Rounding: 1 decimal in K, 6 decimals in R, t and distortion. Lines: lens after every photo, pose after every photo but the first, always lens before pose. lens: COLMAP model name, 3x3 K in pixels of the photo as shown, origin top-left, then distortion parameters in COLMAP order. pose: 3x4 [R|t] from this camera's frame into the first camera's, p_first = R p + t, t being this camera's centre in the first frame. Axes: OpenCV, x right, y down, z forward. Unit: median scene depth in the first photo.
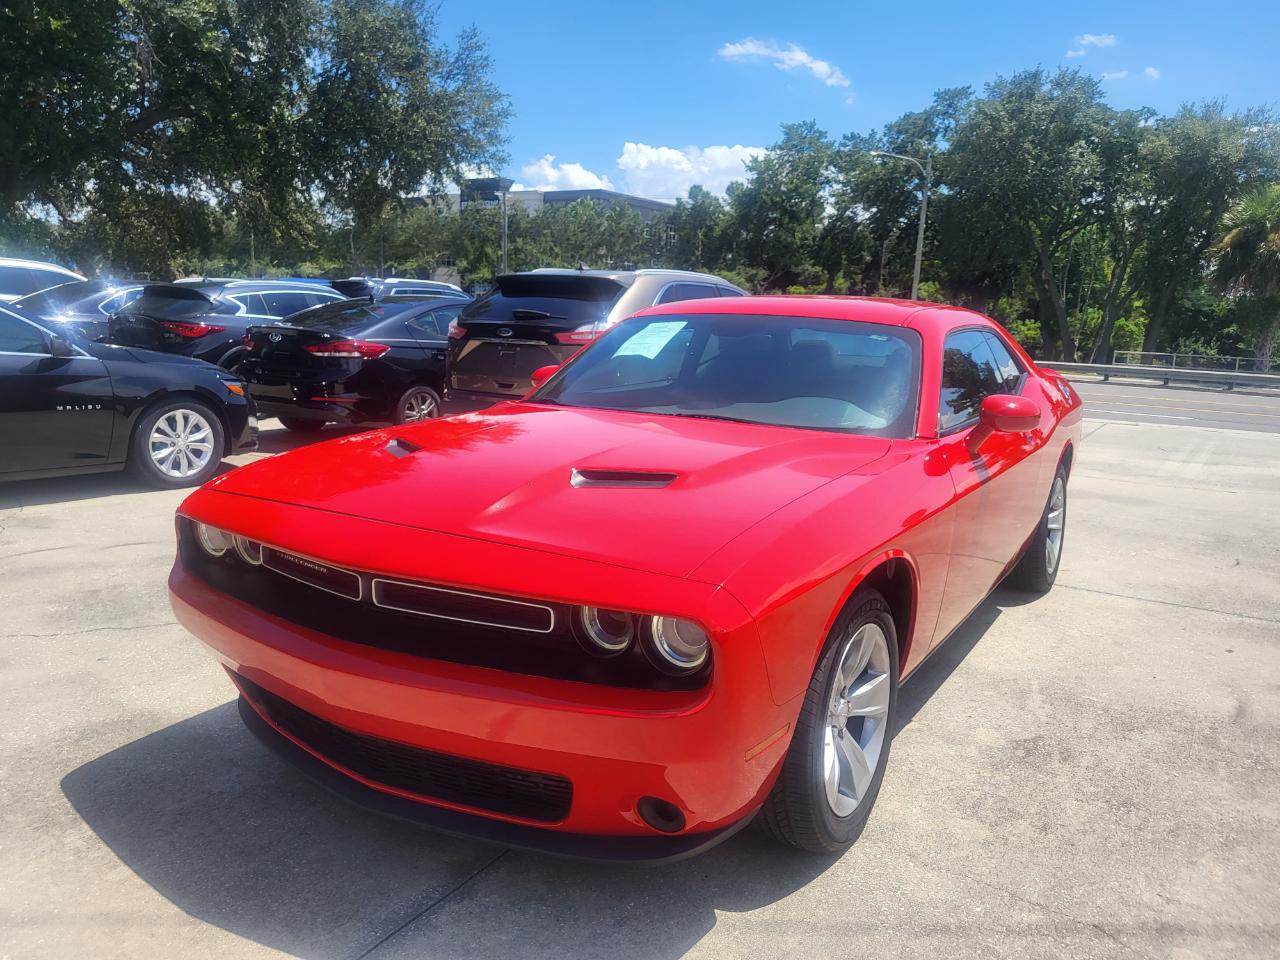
lens RADIAL K [[974.1, 0, 637.1], [0, 974.1, 489.8], [0, 0, 1]] dist [0.049948, -0.038422]
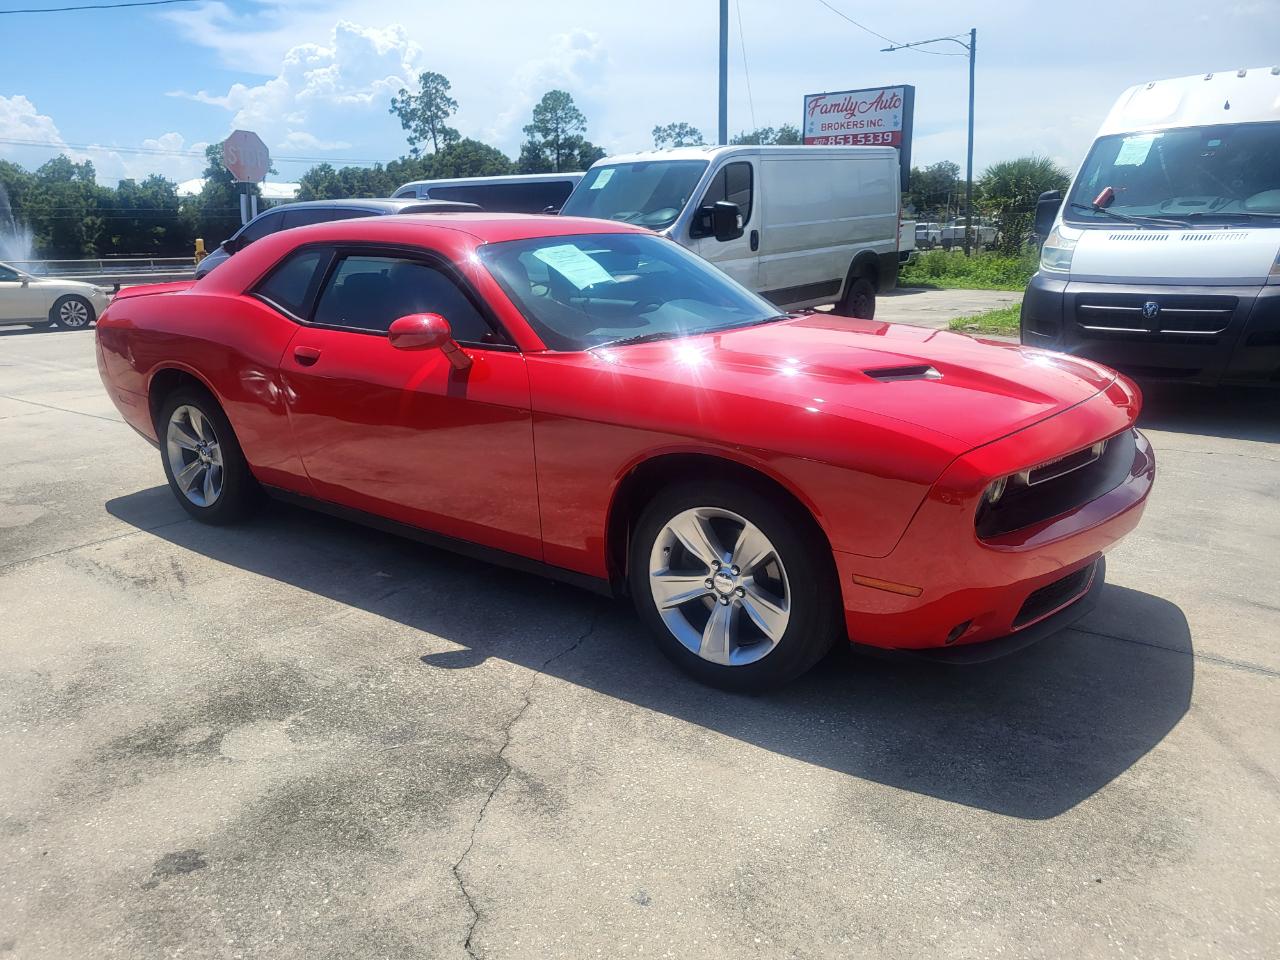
lens RADIAL K [[974.1, 0, 622.0], [0, 974.1, 478.7], [0, 0, 1]] dist [0.049948, -0.038422]
pose [[0.105744, -0.286021, 0.952371, -0.109812], [0.196924, 0.944796, 0.261881, -0.022692], [-0.974700, 0.159852, 0.156231, 0.095800]]
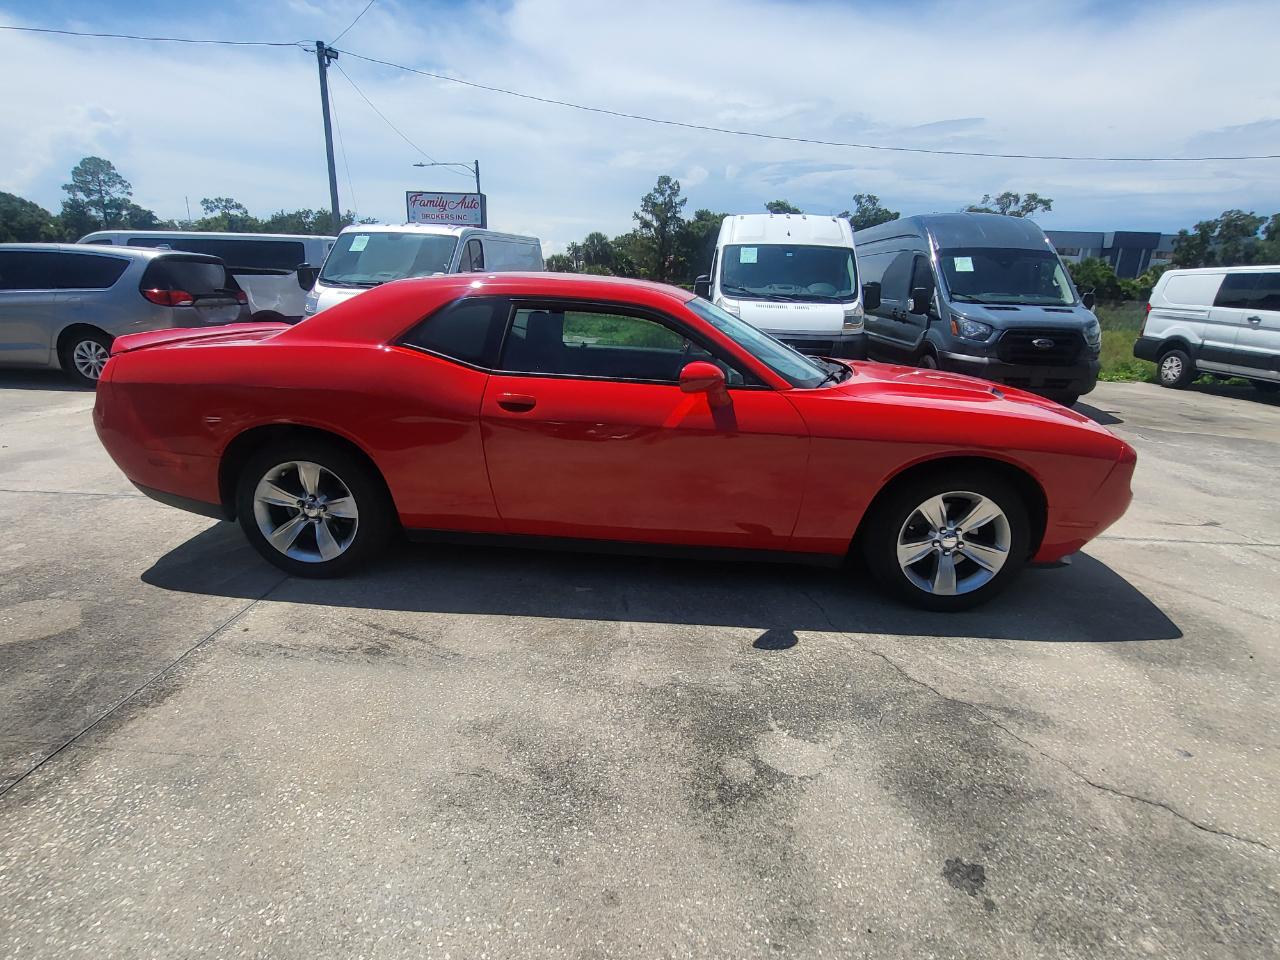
lens RADIAL K [[645.4, 0, 636.3], [0, 645.4, 484.1], [0, 0, 1]] dist [0.004093, -0.003531]
pose [[-0.479085, -0.299240, 0.825187, -0.076546], [0.113210, 0.911180, 0.396150, -0.034759], [-0.870437, 0.283209, -0.402656, 0.170967]]
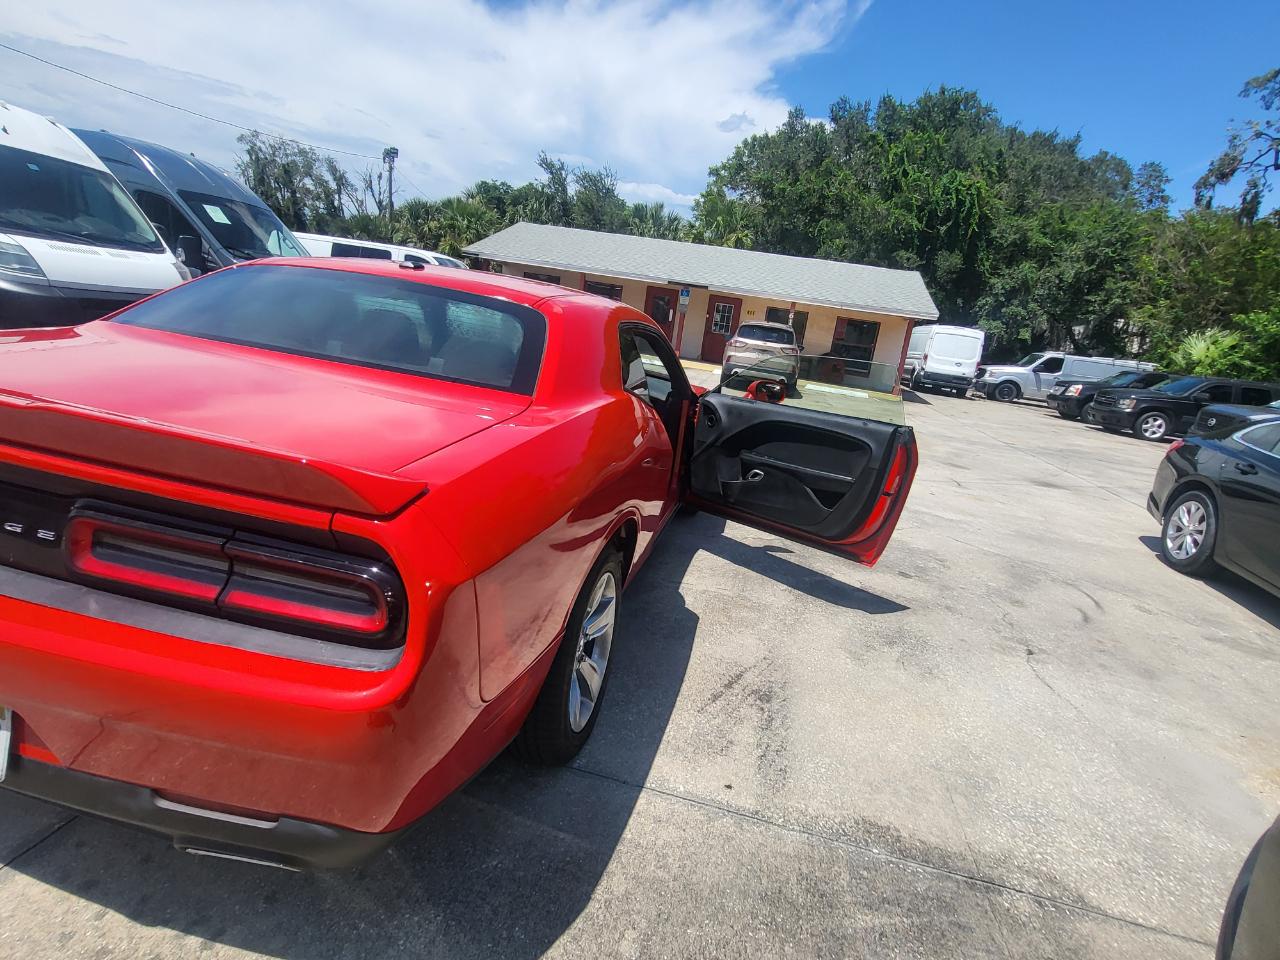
lens RADIAL K [[645.4, 0, 629.3], [0, 645.4, 491.7], [0, 0, 1]] dist [0.004093, -0.003531]
pose [[-0.932355, -0.073525, -0.353989, 0.036088], [-0.225621, 0.883380, 0.410773, -0.039503], [0.282504, 0.462854, -0.840213, 0.220074]]
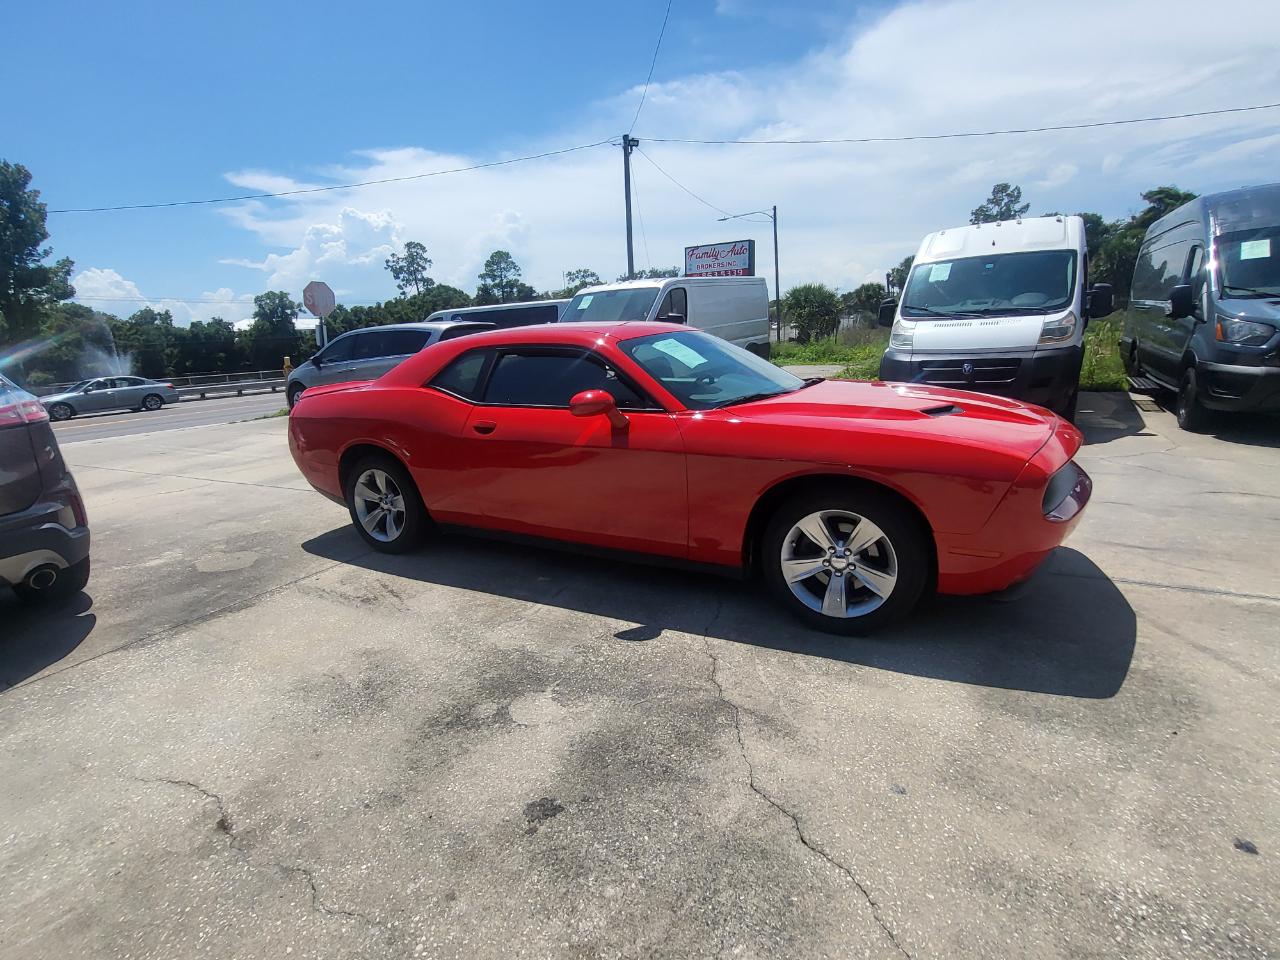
lens RADIAL K [[645.4, 0, 644.3], [0, 645.4, 476.1], [0, 0, 1]] dist [0.004093, -0.003531]
pose [[-0.044060, -0.251504, 0.966853, -0.105072], [0.233598, 0.938371, 0.254740, -0.026524], [-0.971335, 0.237079, 0.017407, 0.122380]]
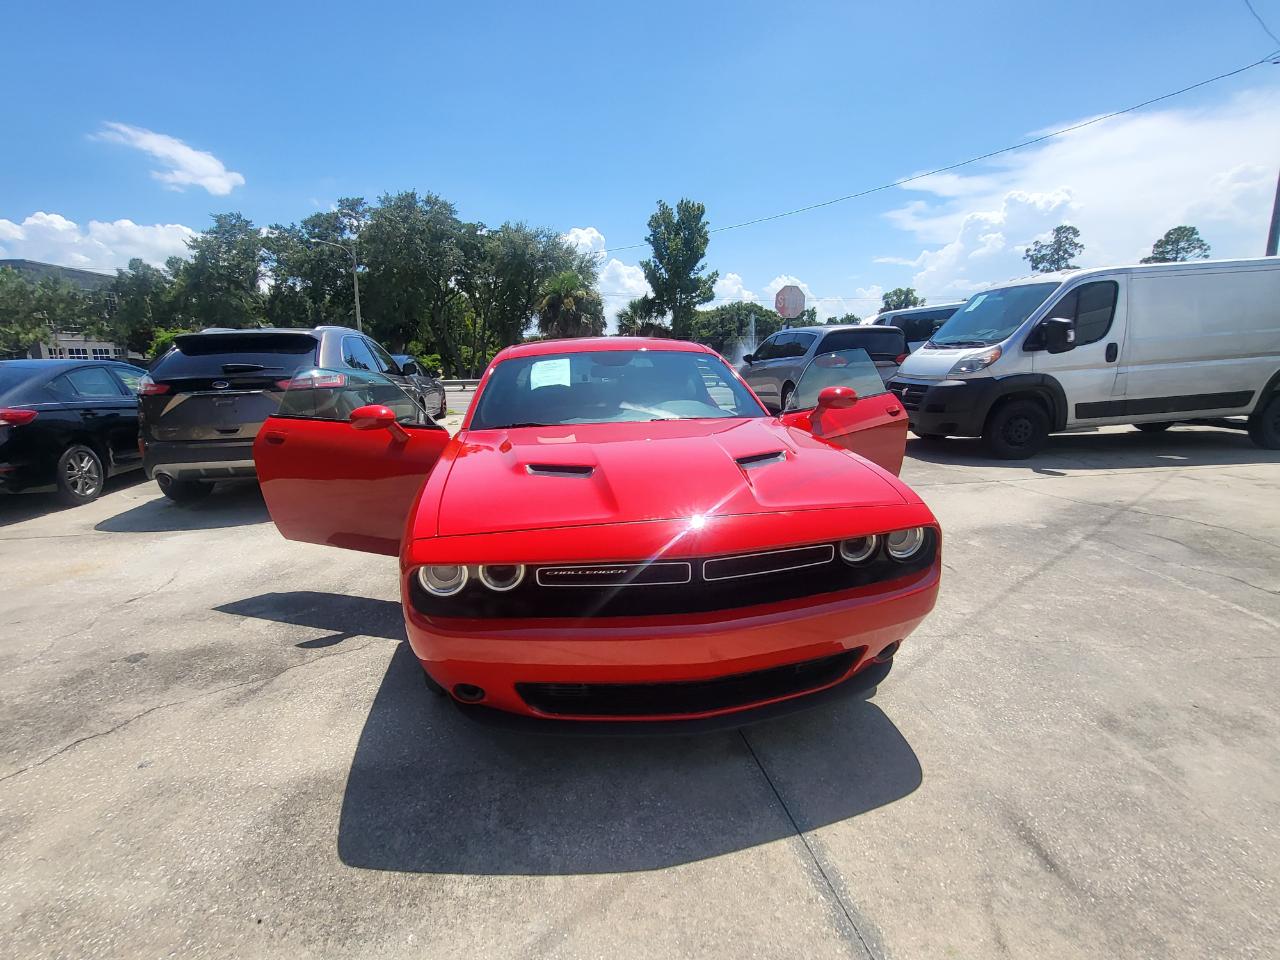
lens RADIAL K [[645.4, 0, 637.4], [0, 645.4, 488.0], [0, 0, 1]] dist [0.004093, -0.003531]
pose [[0.755728, -0.187613, 0.627437, -0.056739], [0.169203, 0.981493, 0.089681, -0.006339], [-0.632650, 0.038390, 0.773486, 0.025317]]
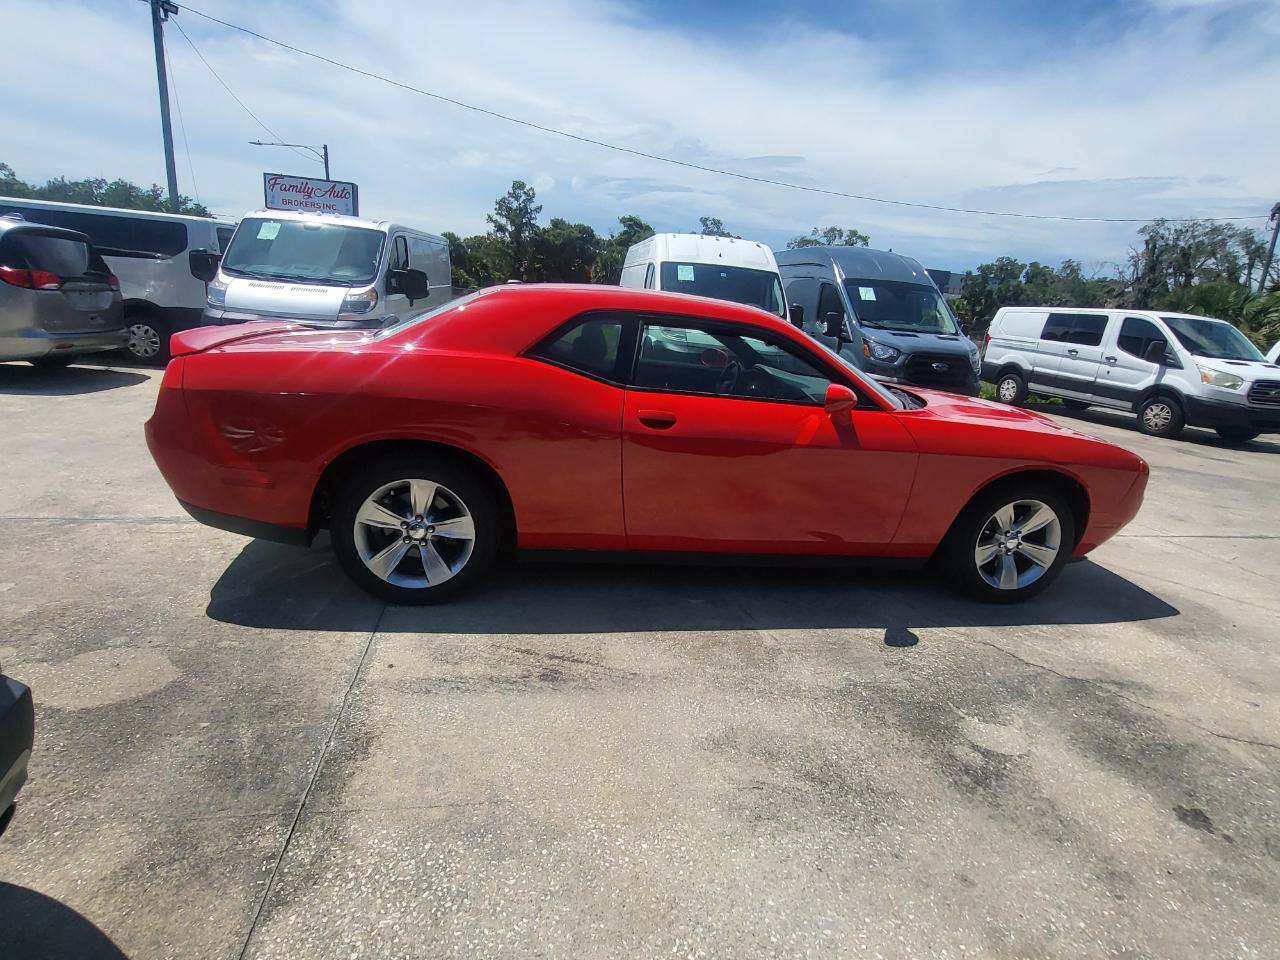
lens RADIAL K [[645.4, 0, 640.8], [0, 645.4, 485.6], [0, 0, 1]] dist [0.004093, -0.003531]
pose [[-0.663827, -0.283977, 0.691875, -0.056219], [0.029874, 0.914301, 0.403933, -0.038750], [-0.747290, 0.288811, -0.598453, 0.201569]]
